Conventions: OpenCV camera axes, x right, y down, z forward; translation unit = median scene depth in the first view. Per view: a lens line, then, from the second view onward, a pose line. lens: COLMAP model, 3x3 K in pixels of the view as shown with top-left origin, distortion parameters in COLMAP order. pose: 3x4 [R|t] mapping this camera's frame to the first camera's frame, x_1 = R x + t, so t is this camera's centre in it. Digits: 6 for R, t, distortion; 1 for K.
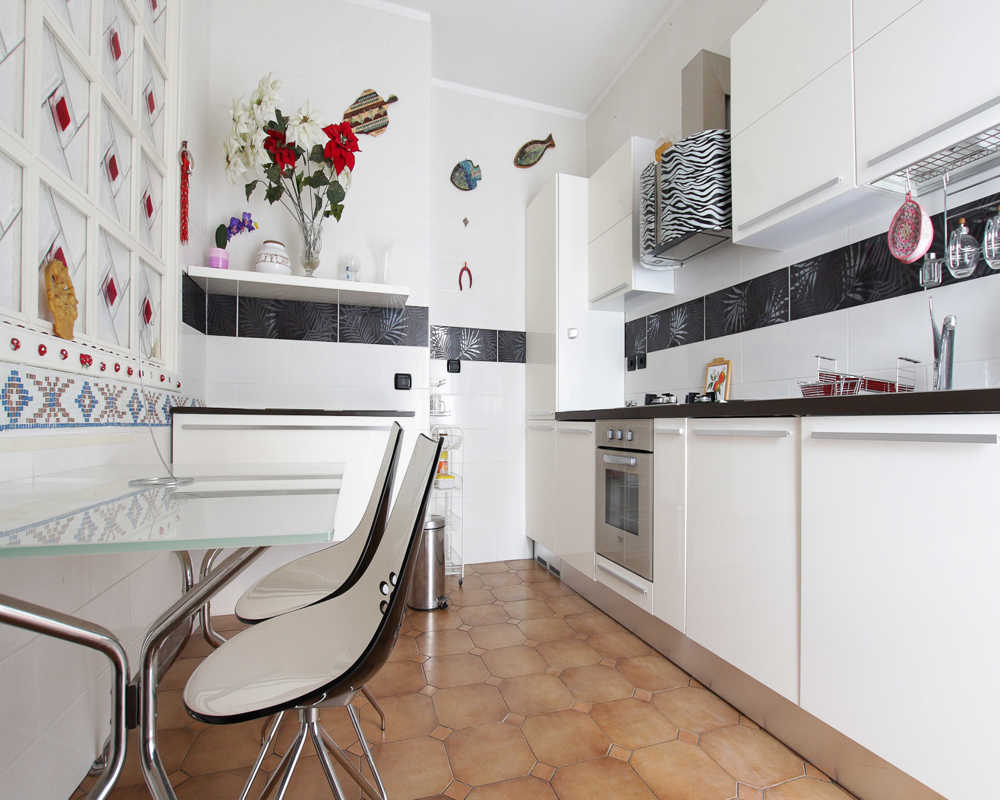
lens RADIAL K [[483.5, 0, 497.2], [0, 483.5, 422.2], [0, 0, 1]] dist [-0.039049, 0.006280]
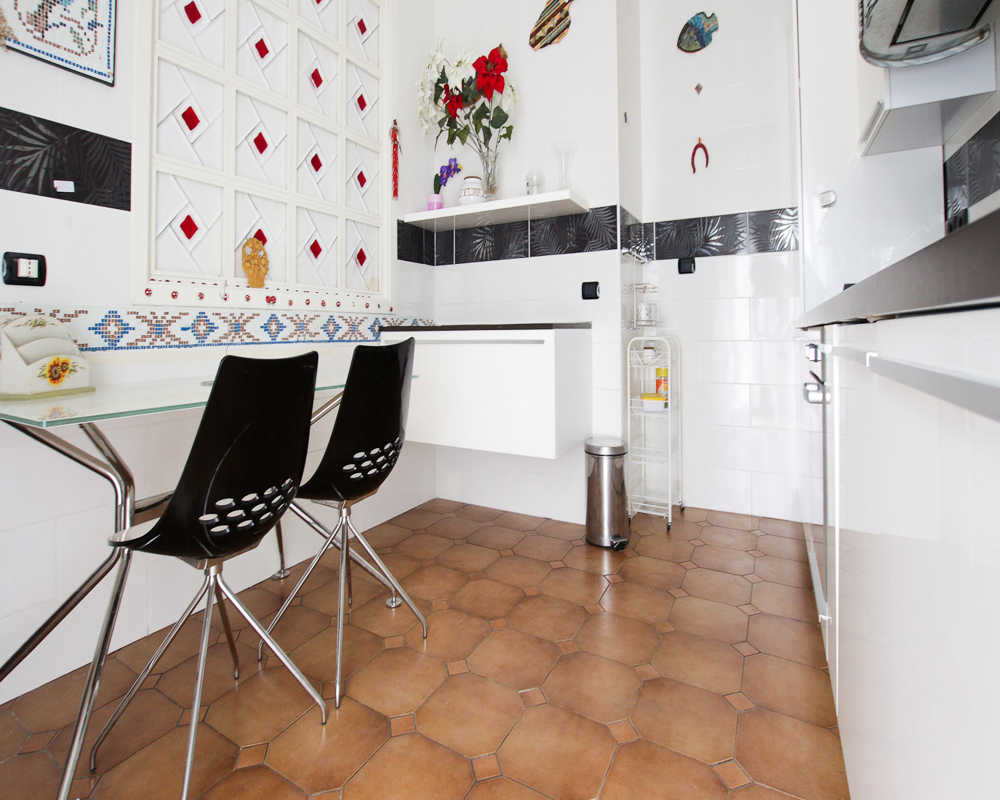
lens RADIAL K [[490.1, 0, 501.2], [0, 490.1, 326.8], [0, 0, 1]] dist [-0.052741, 0.012069]
pose [[0.671088, -0.020373, -0.741098, 0.444476], [0.015801, 0.999788, -0.013176, -0.007417], [0.741209, -0.002868, 0.671268, 0.286802]]
